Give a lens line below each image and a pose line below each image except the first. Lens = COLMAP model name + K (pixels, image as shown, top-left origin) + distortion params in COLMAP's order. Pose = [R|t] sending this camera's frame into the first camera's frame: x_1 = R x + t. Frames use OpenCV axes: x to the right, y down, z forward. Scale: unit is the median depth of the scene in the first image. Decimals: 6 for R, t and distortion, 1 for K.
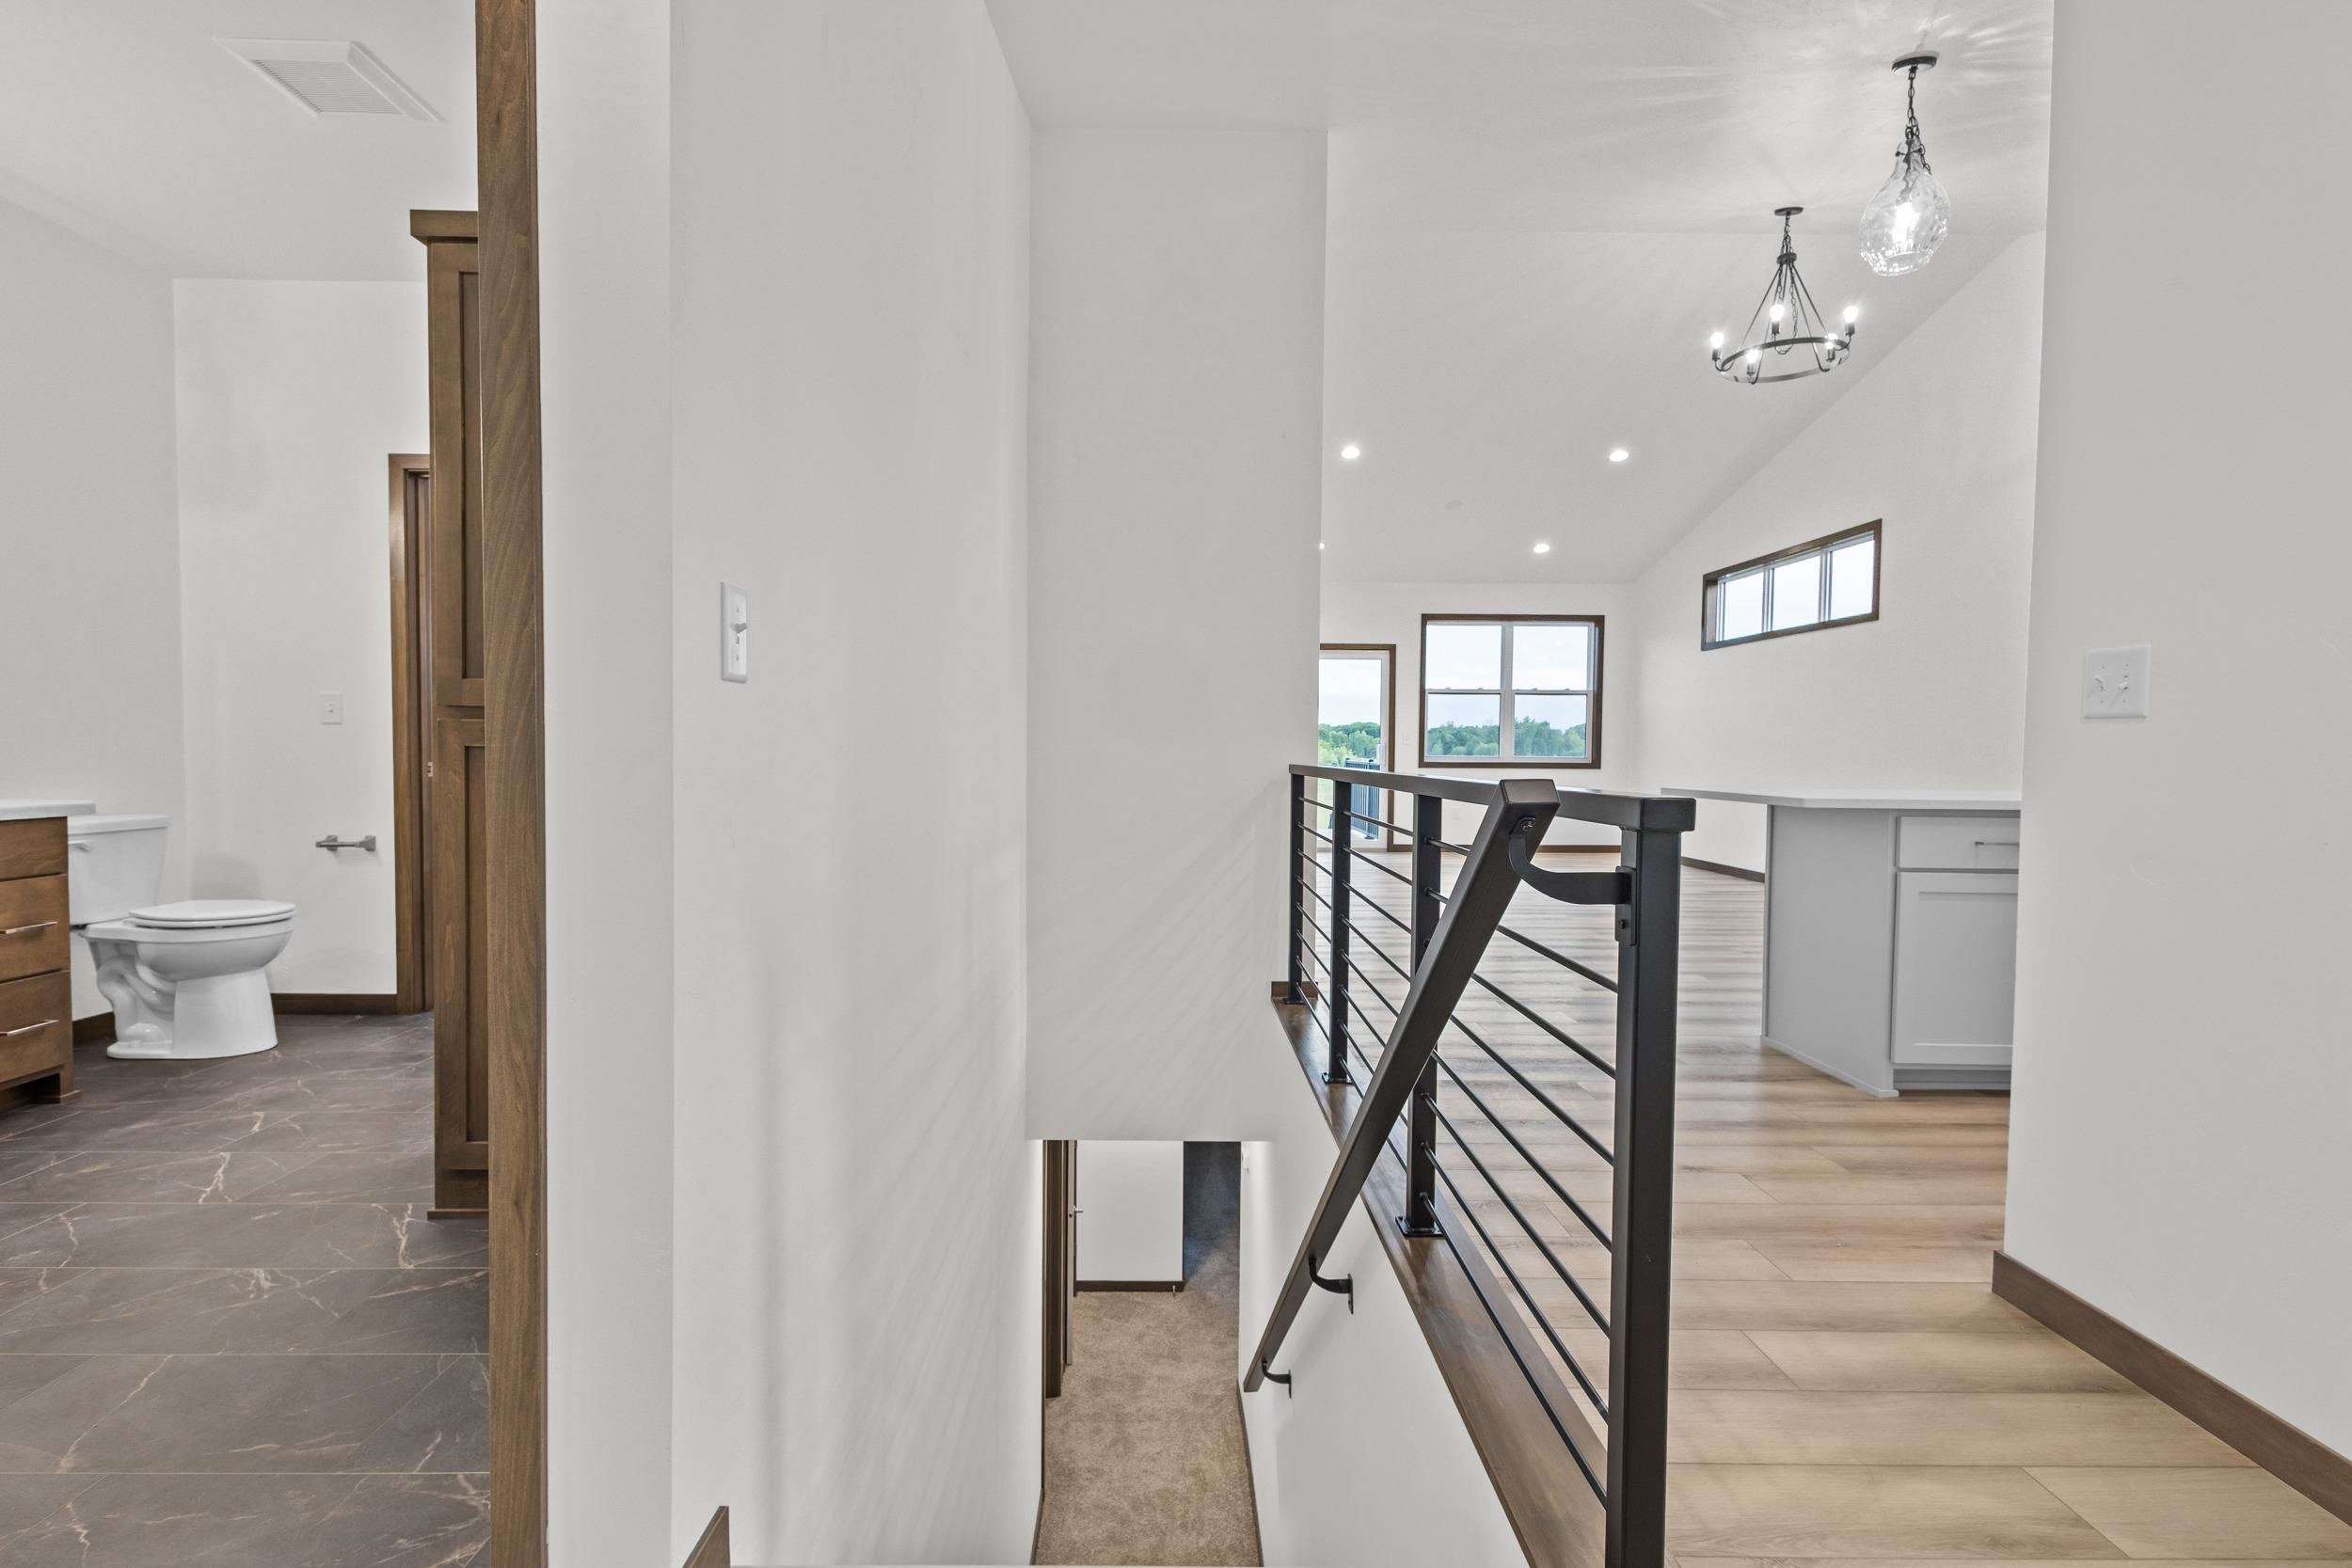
lens RADIAL K [[1074.0, 0, 1167.1], [0, 1074.0, 785.3], [0, 0, 1]] dist [0.003716, -0.001574]
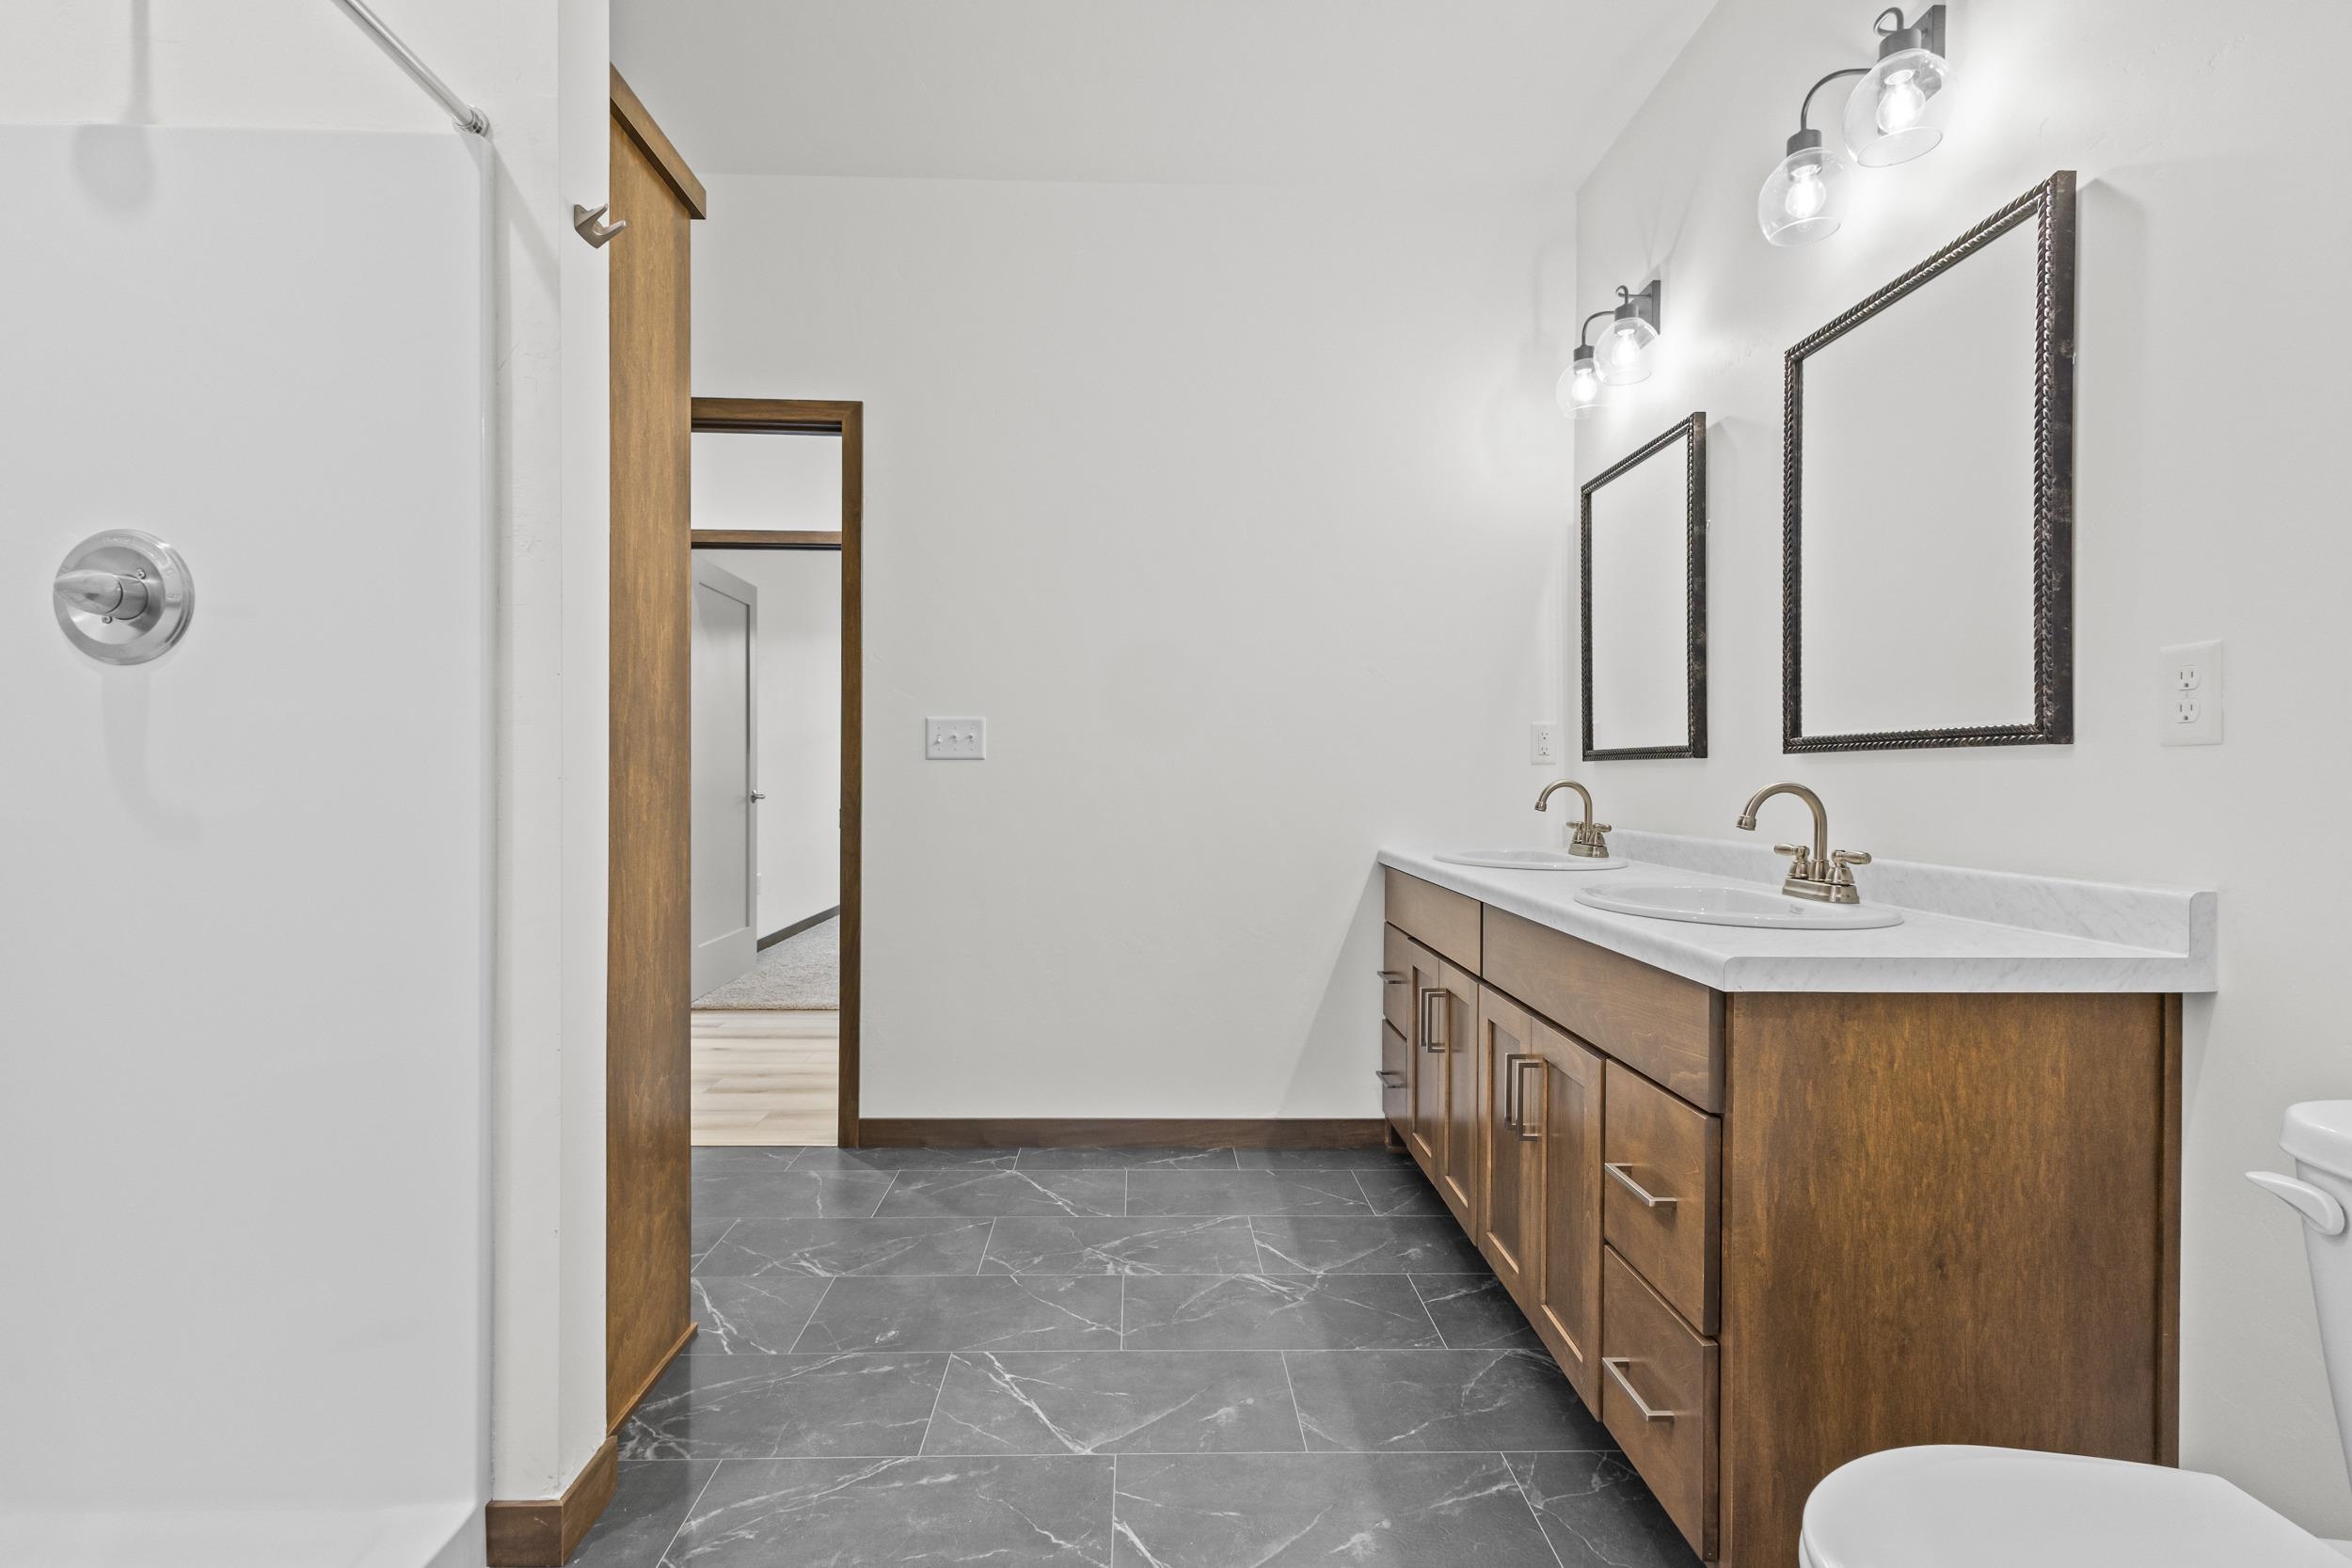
lens RADIAL K [[1074.0, 0, 1167.1], [0, 1074.0, 785.3], [0, 0, 1]] dist [0.003716, -0.001574]
pose [[-0.999782, -0.017097, -0.011952, -1.006088], [-0.017624, 0.998810, 0.045470, -0.081181], [0.011160, 0.045671, -0.998894, 1.776314]]
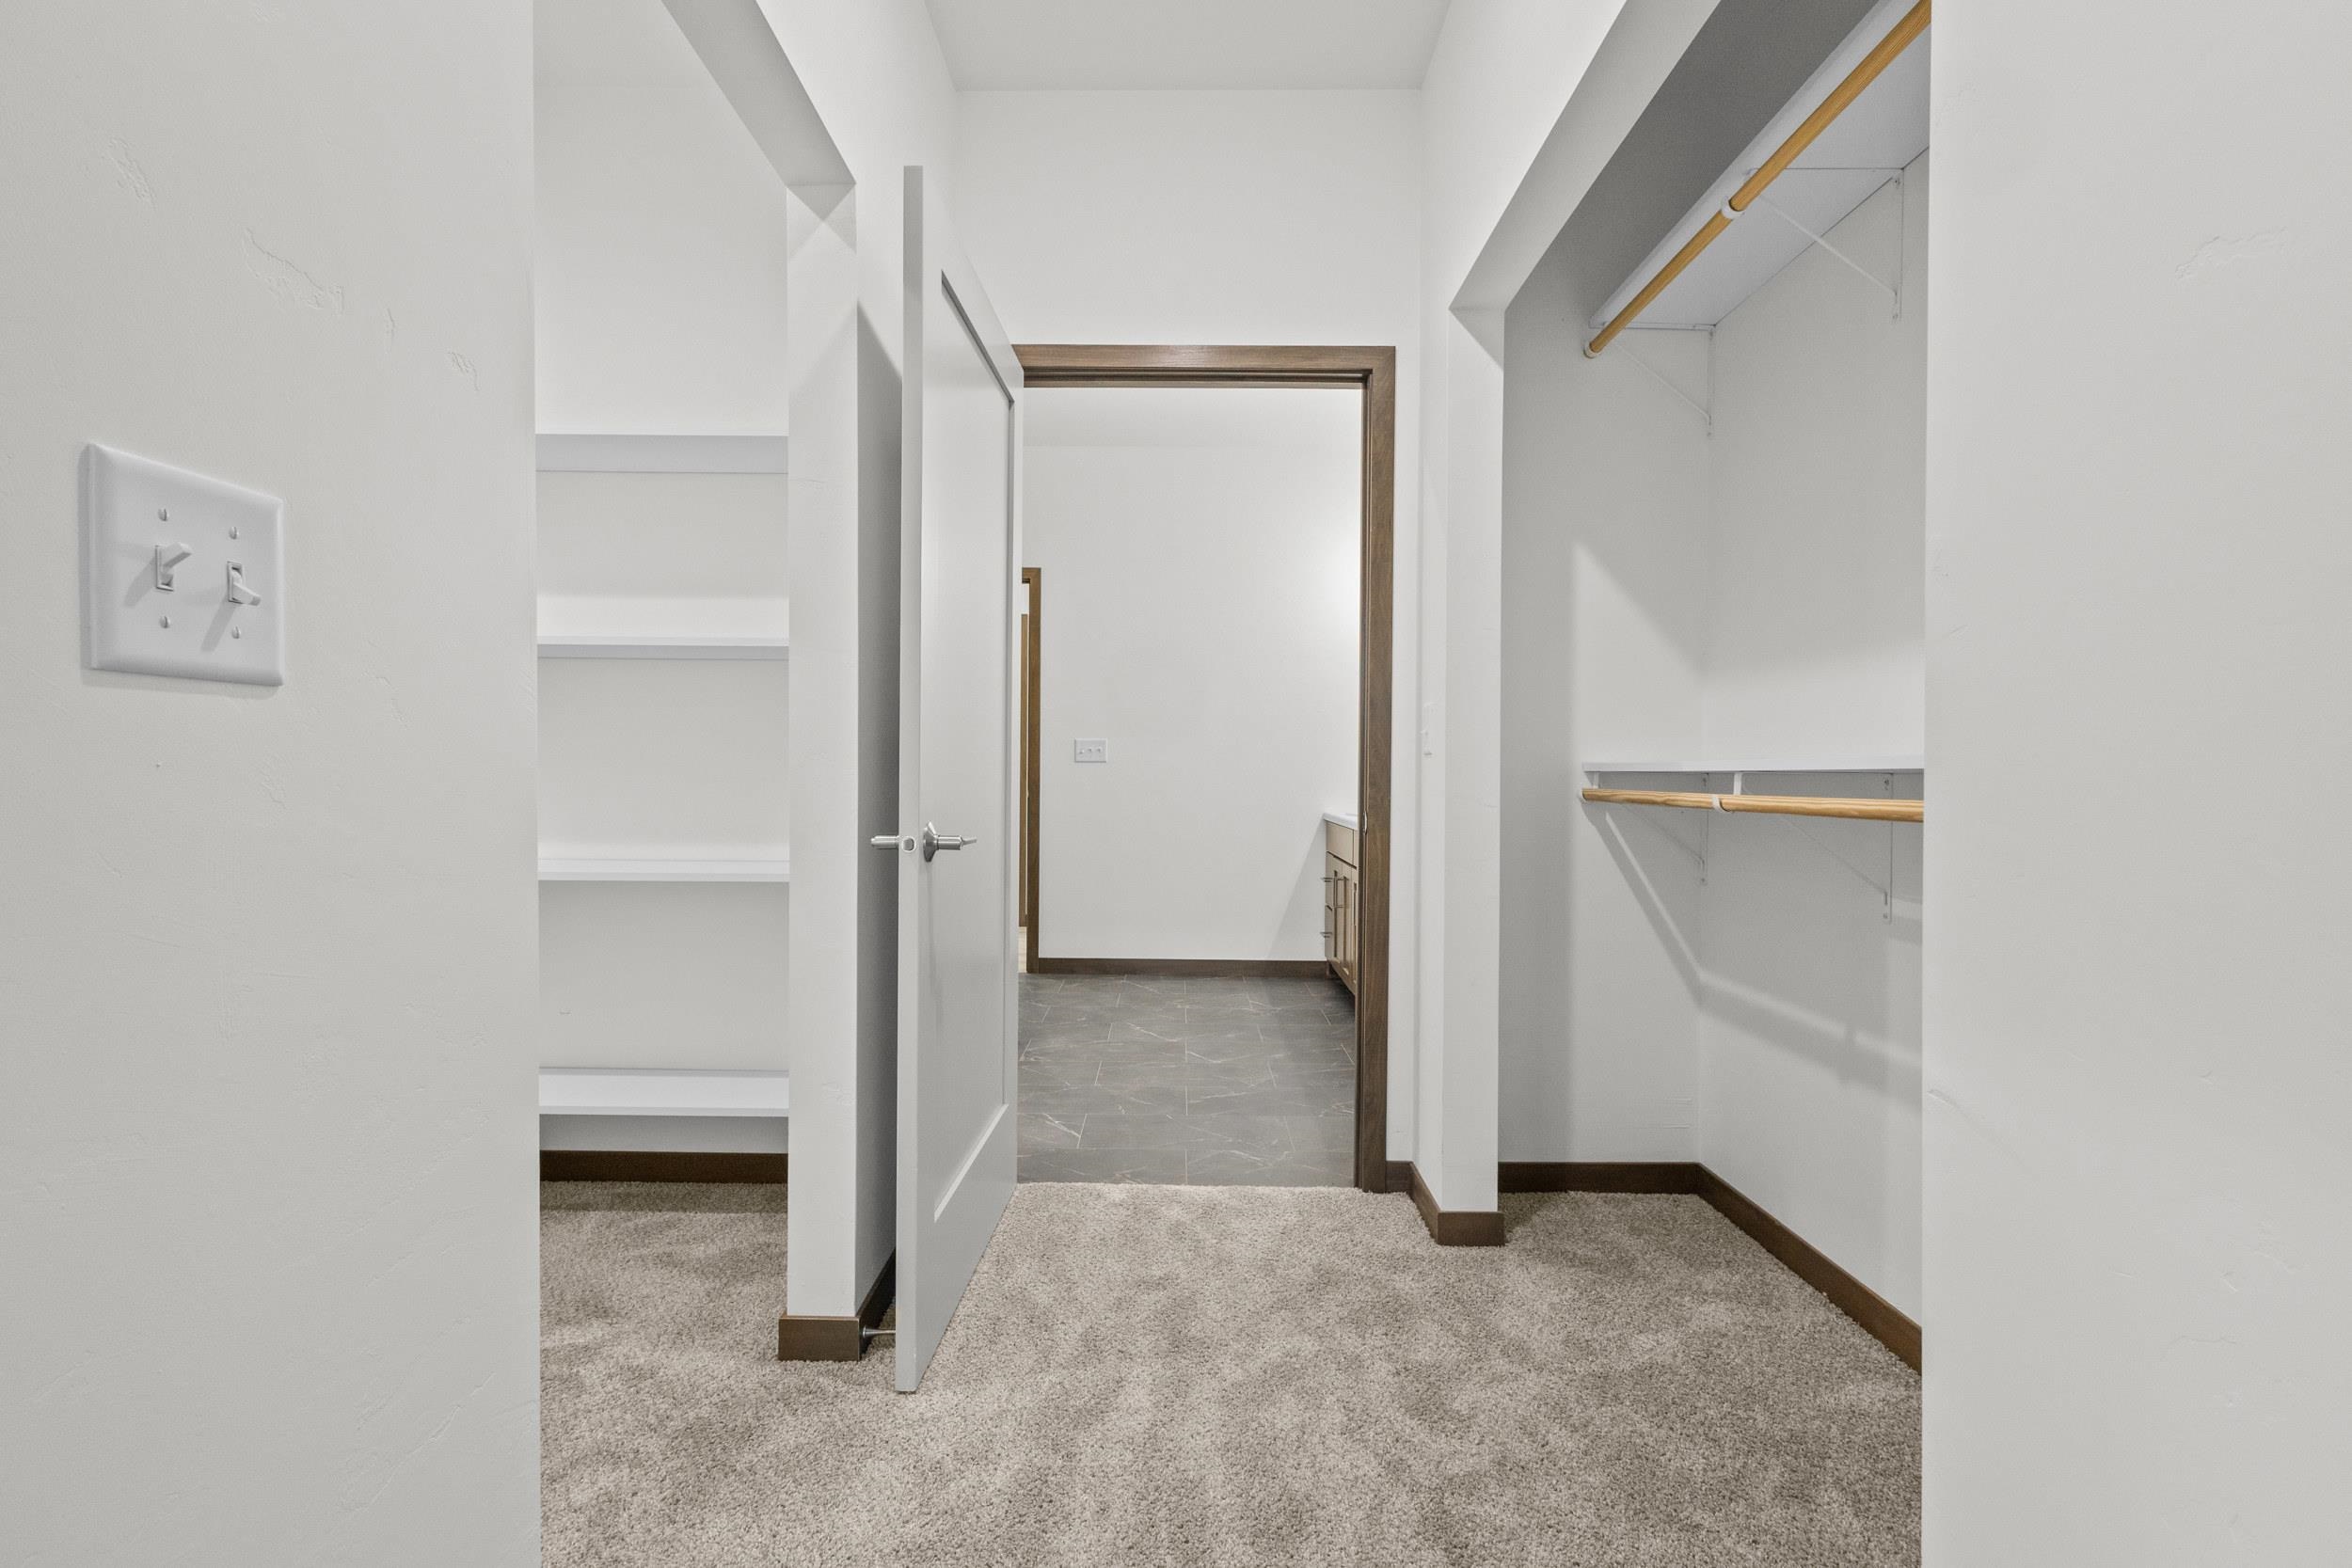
lens RADIAL K [[1076.7, 0, 1171.4], [0, 1076.7, 785.1], [0, 0, 1]] dist [0.007067, -0.000365]
pose [[-0.999425, -0.017051, 0.029322, -1.015435], [-0.015622, 0.998712, 0.048278, -0.116580], [-0.030107, 0.047793, -0.998403, 2.871082]]
